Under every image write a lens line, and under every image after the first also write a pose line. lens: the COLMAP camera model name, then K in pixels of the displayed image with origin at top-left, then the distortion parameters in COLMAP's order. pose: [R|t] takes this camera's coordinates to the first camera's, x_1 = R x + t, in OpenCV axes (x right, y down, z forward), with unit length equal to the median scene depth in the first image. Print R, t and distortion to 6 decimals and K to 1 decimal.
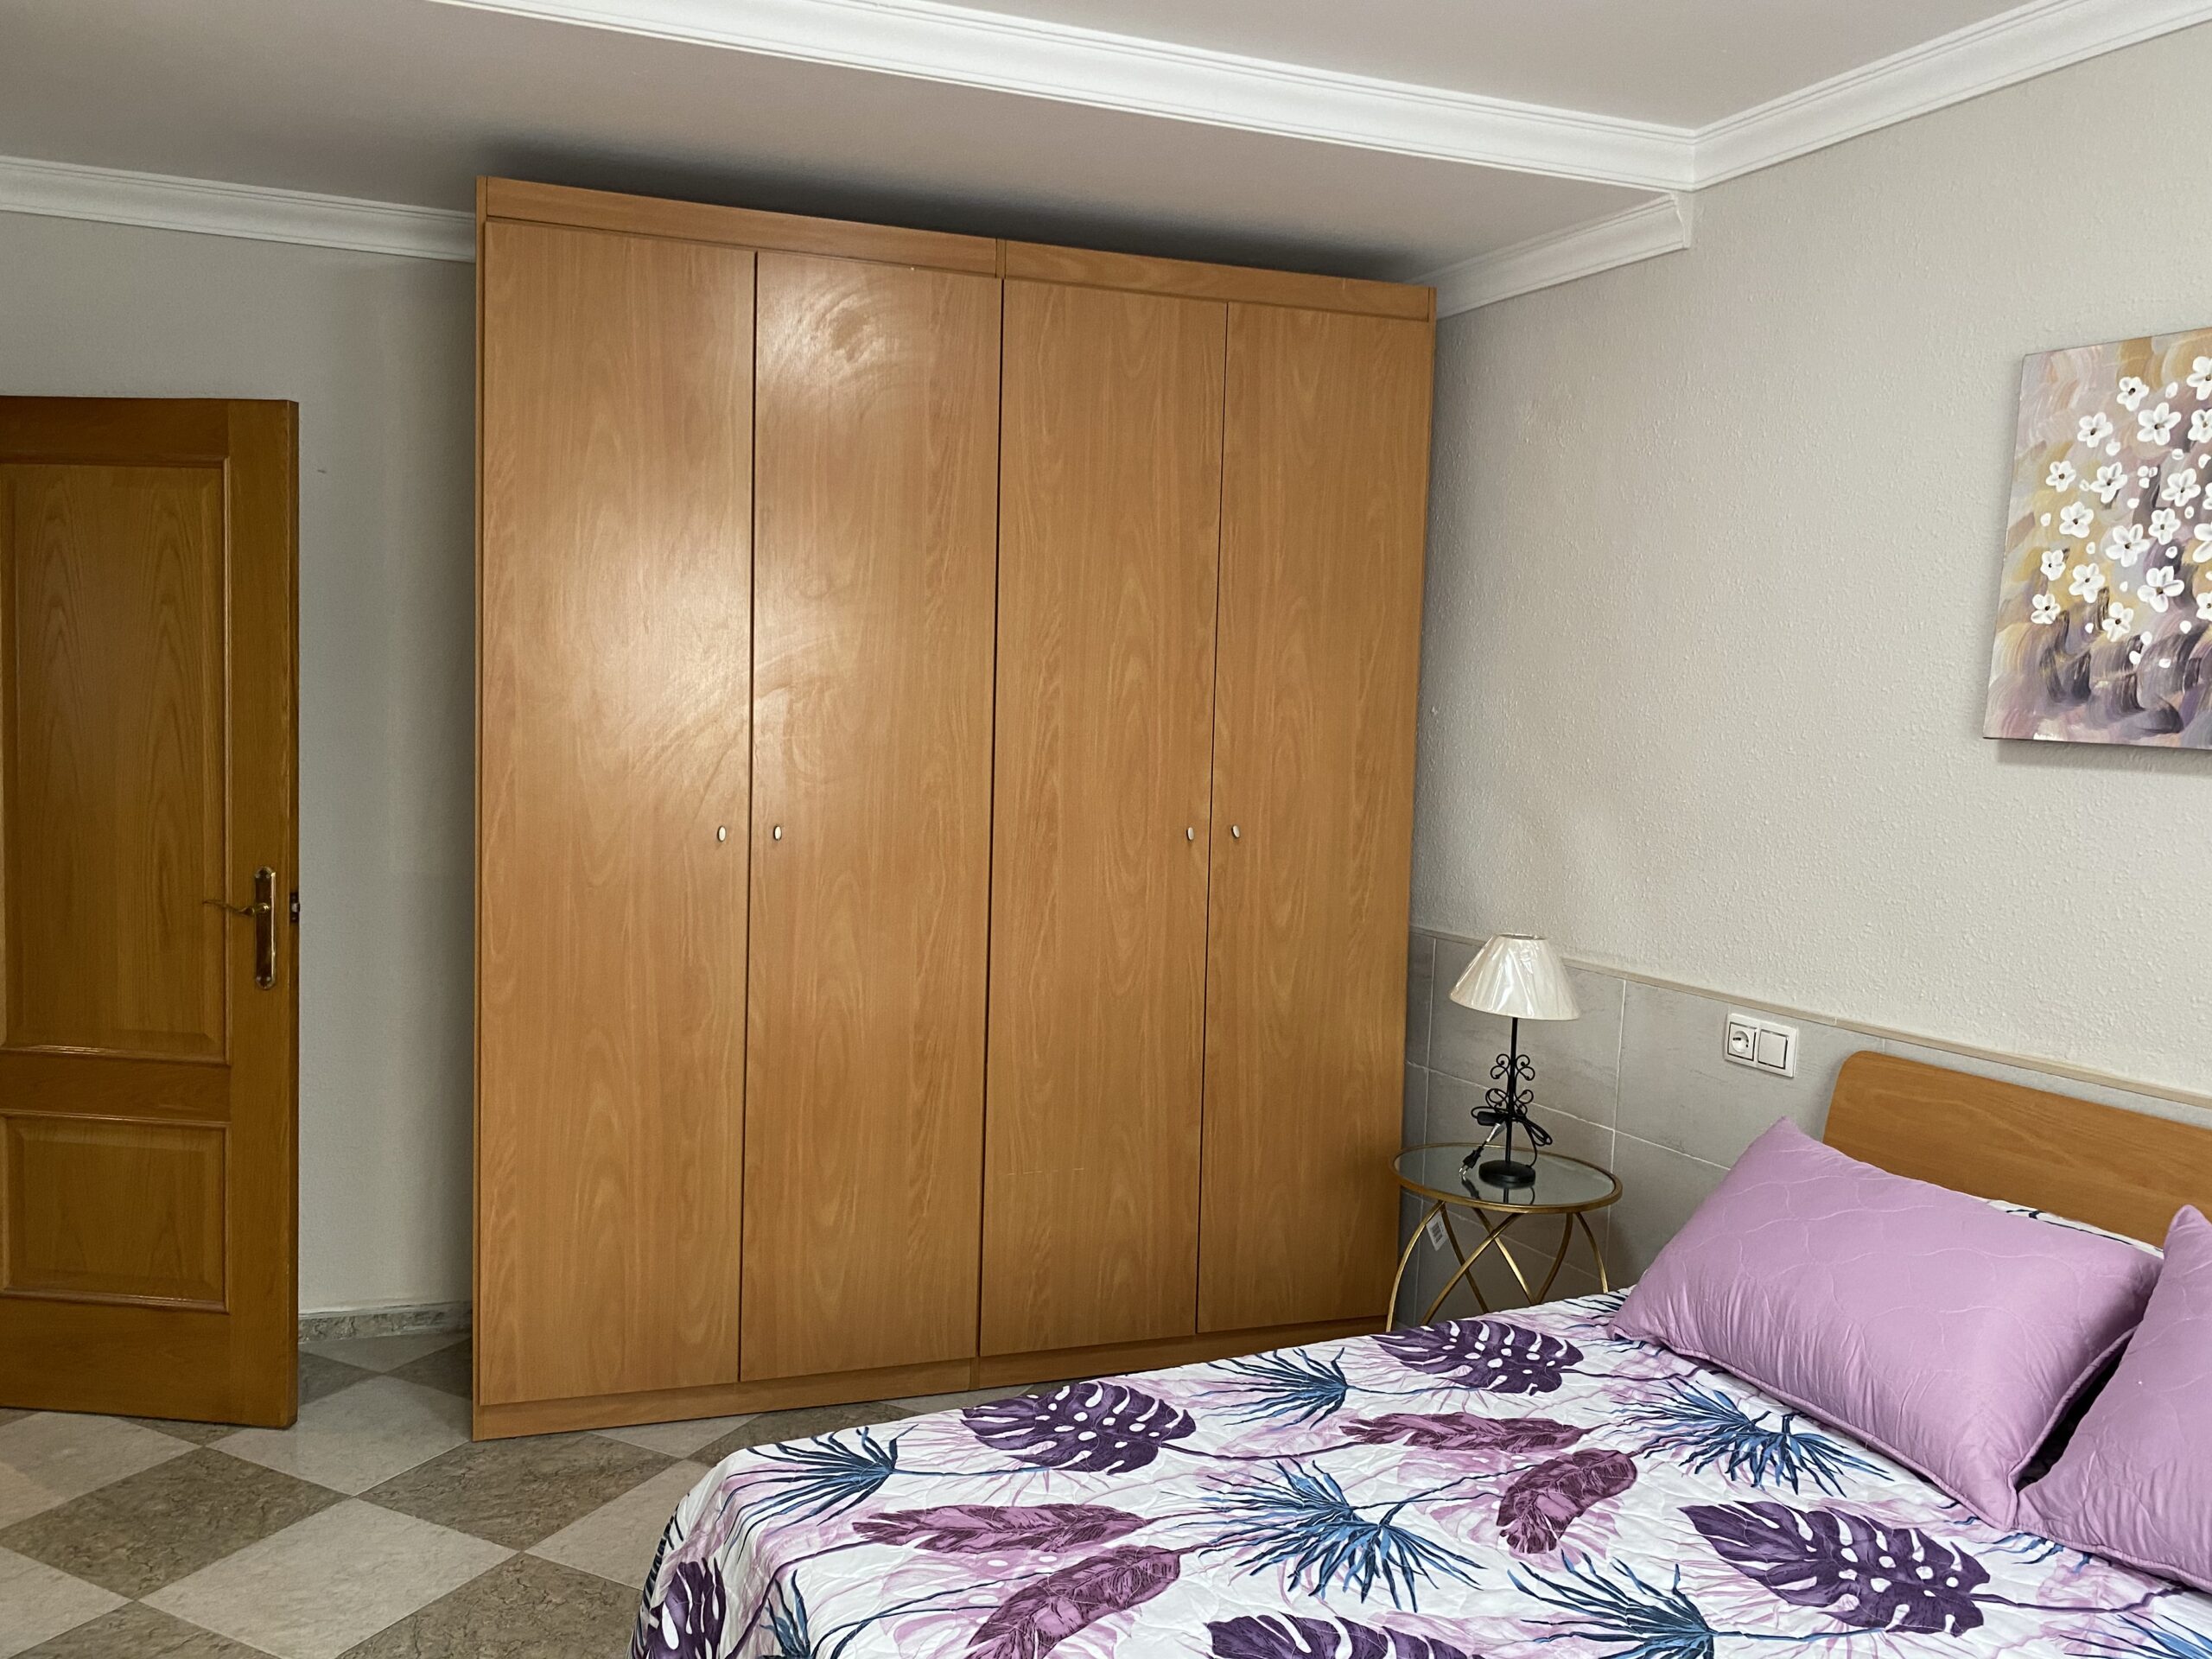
lens RADIAL K [[1681.2, 0, 1124.5], [0, 1681.2, 794.1], [0, 0, 1]] dist [0.015243, -0.000235]
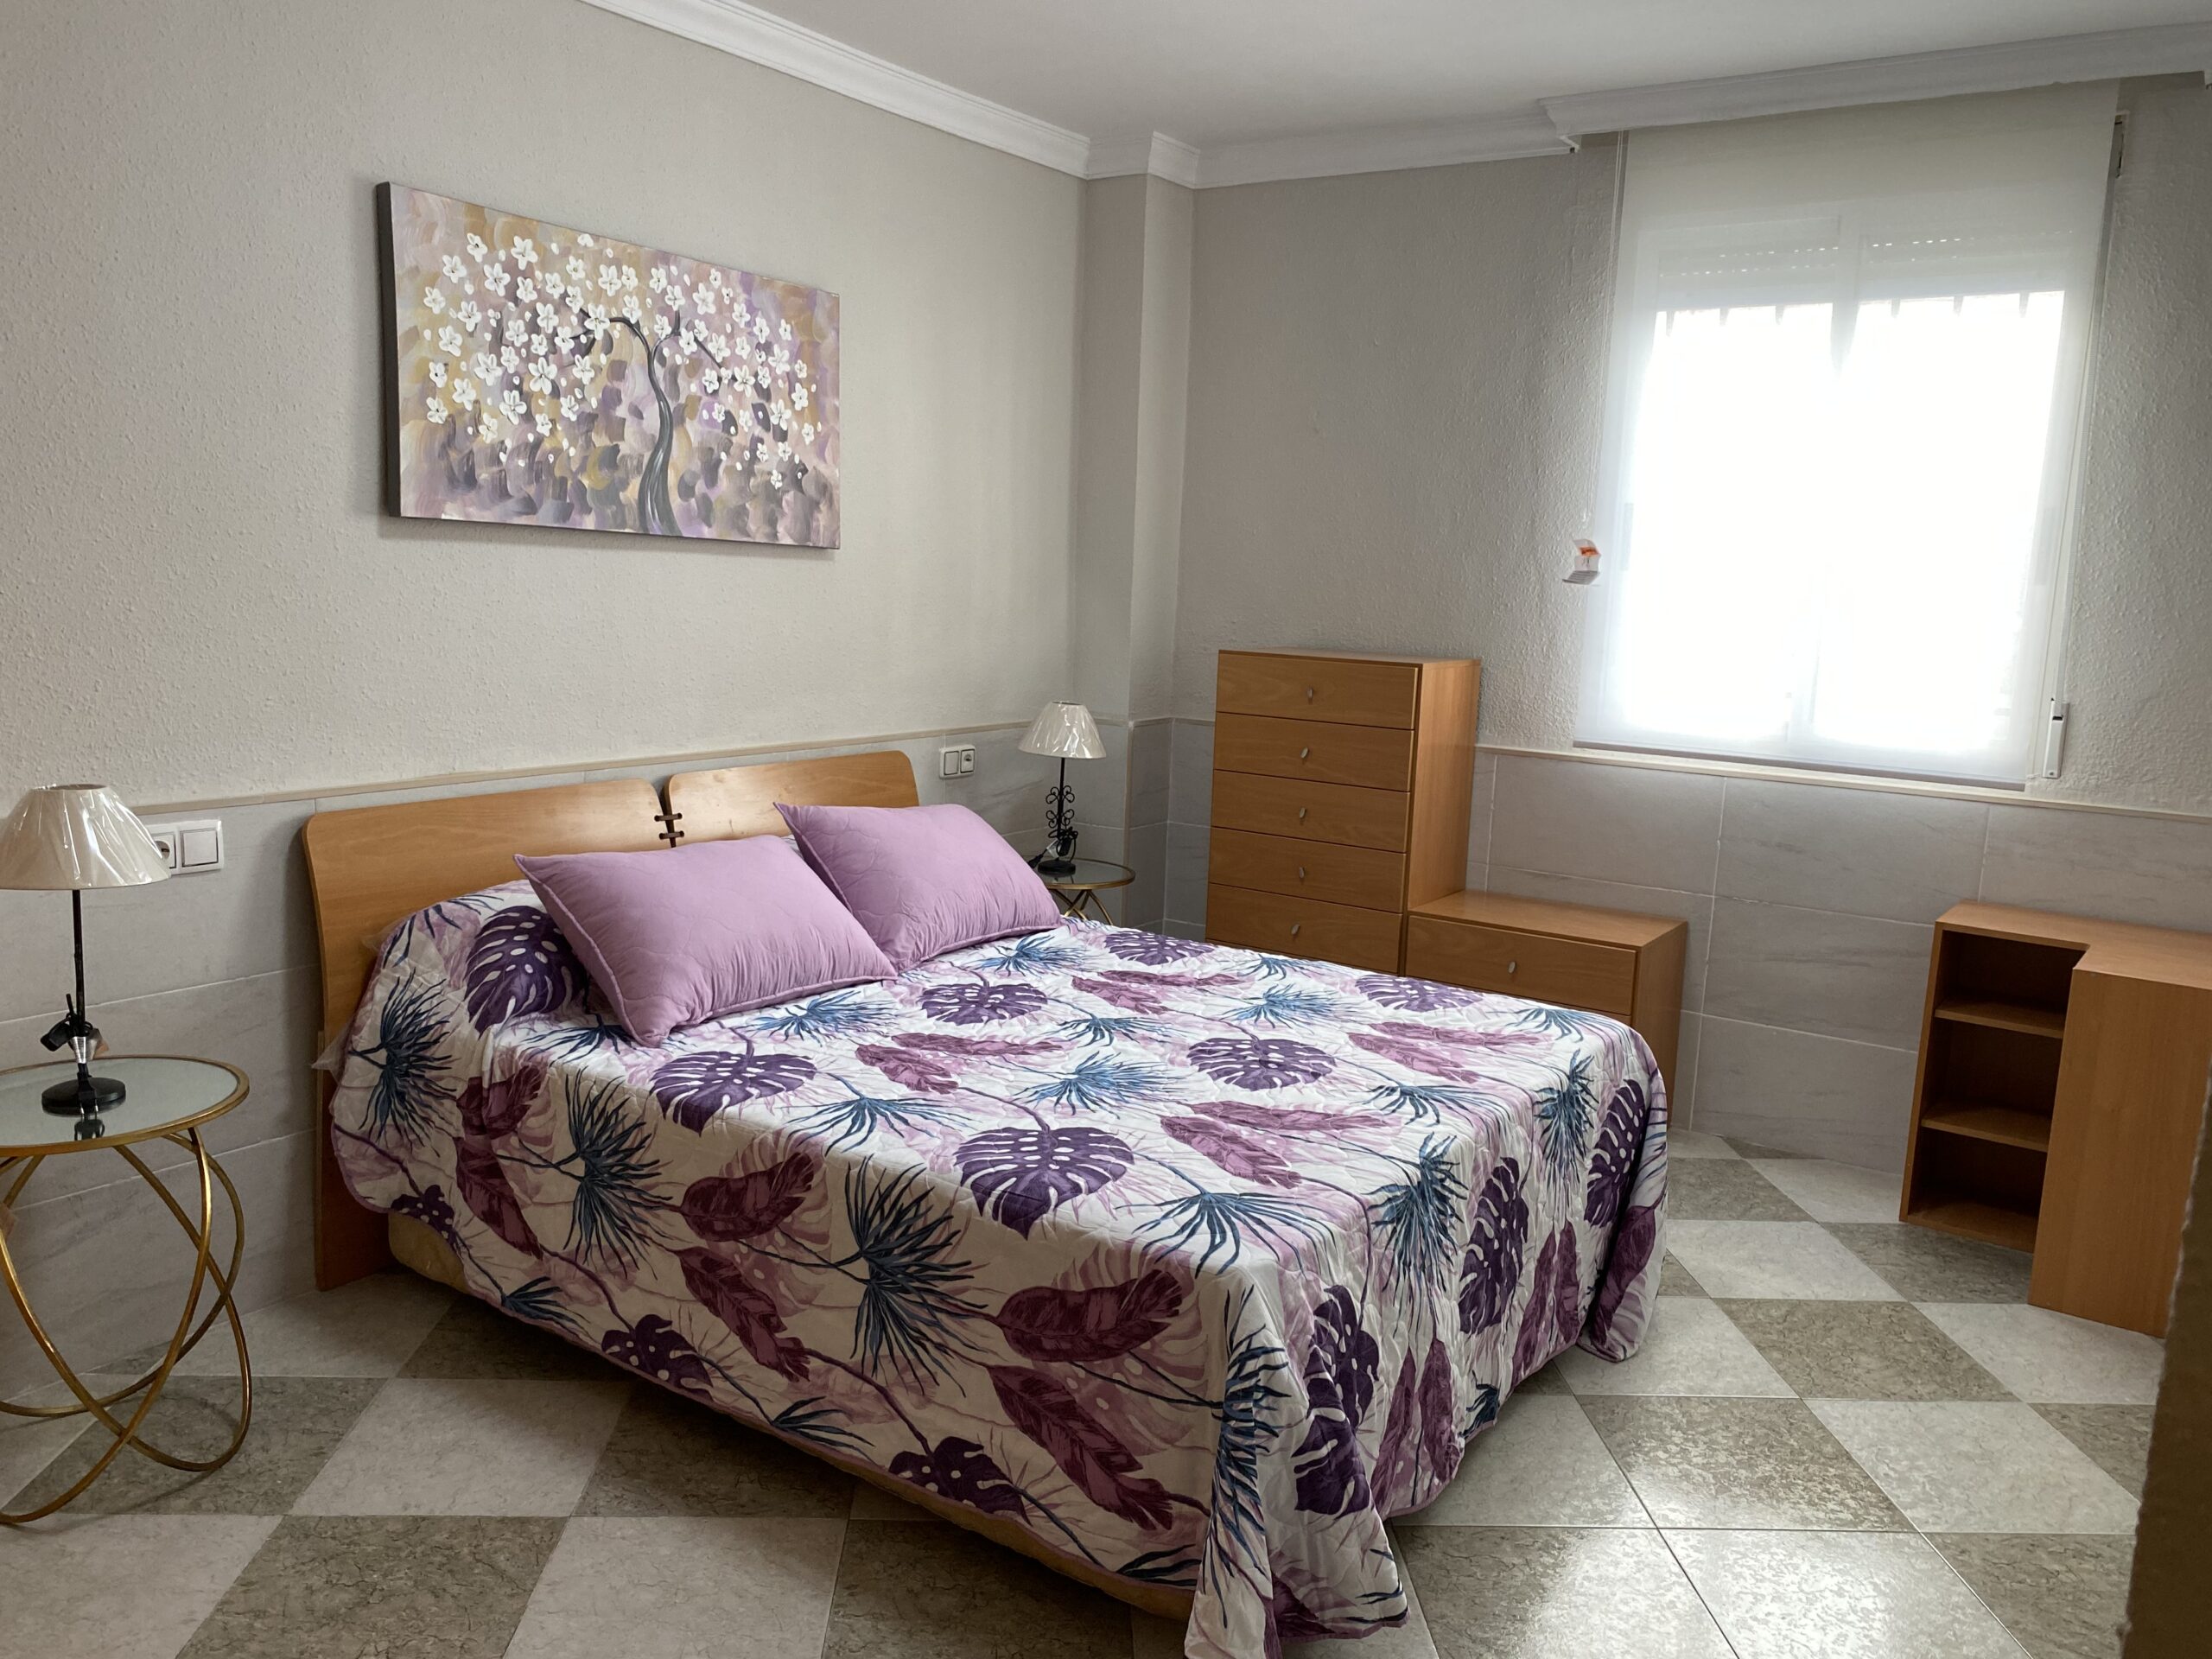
lens RADIAL K [[1681.2, 0, 1124.5], [0, 1681.2, 794.1], [0, 0, 1]] dist [0.015243, -0.000235]
pose [[-0.479250, -0.172188, 0.860622, -0.831686], [-0.005607, 0.981147, 0.193179, -0.079370], [-0.877660, 0.087756, -0.471180, 1.217424]]
